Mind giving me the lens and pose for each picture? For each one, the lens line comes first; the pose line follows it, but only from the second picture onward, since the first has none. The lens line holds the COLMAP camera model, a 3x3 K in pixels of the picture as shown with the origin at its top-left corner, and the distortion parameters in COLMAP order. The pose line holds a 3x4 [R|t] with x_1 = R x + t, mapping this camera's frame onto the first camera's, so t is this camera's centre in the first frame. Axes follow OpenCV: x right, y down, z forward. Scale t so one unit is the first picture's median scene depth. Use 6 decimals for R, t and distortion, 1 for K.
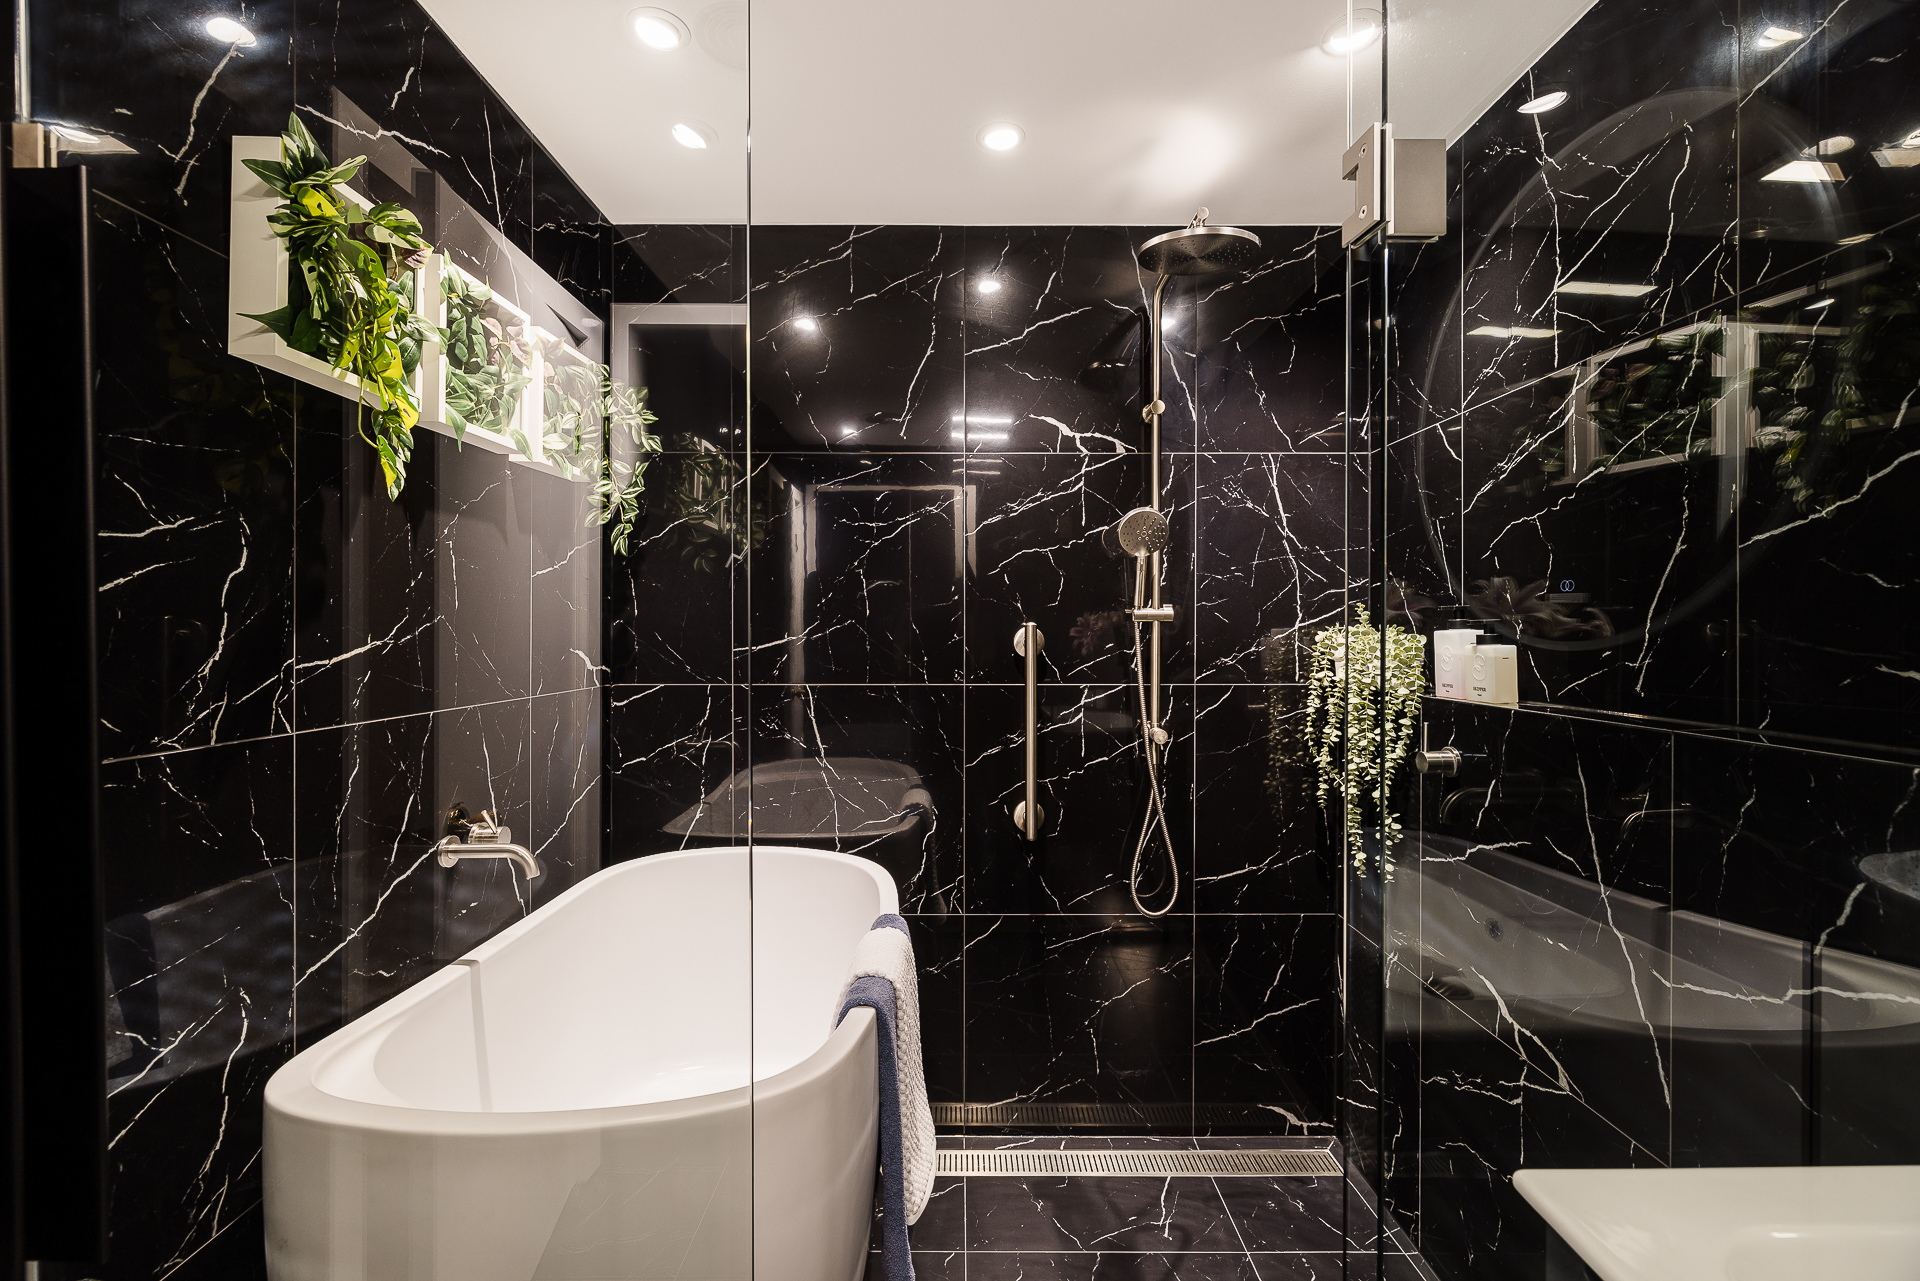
lens RADIAL K [[806.4, 0, 1002.8], [0, 806.4, 666.5], [0, 0, 1]] dist [-0.000212, -0.000073]
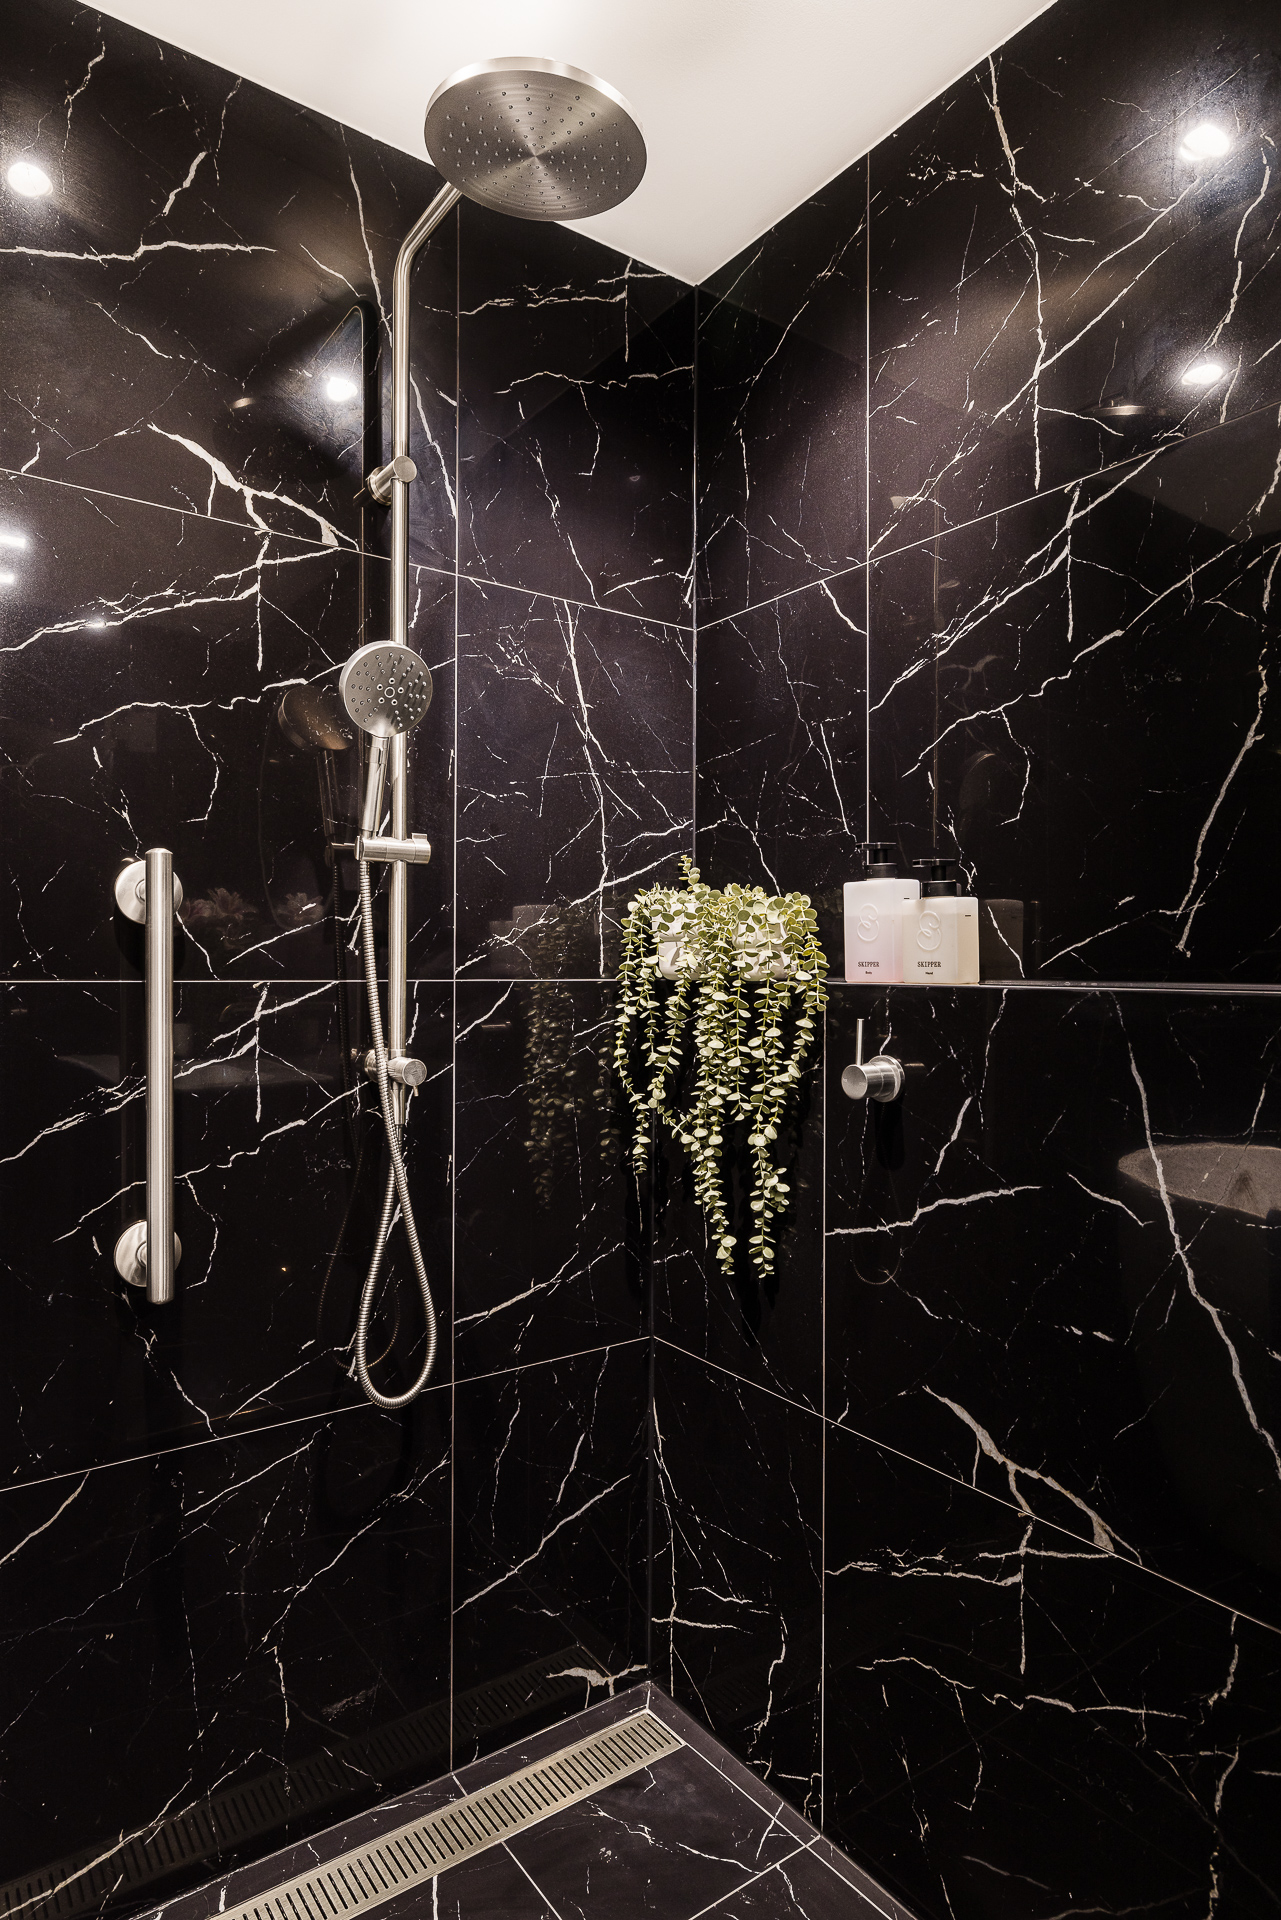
lens RADIAL K [[1095.5, 0, 639.8], [0, 1095.5, 976.7], [0, 0, 1]] dist [-0.006314, 0.001828]
pose [[0.841010, -0.007252, 0.540970, -0.076141], [0.021215, 0.999583, -0.019582, 0.039985], [-0.540603, 0.027945, 0.840814, 0.292326]]
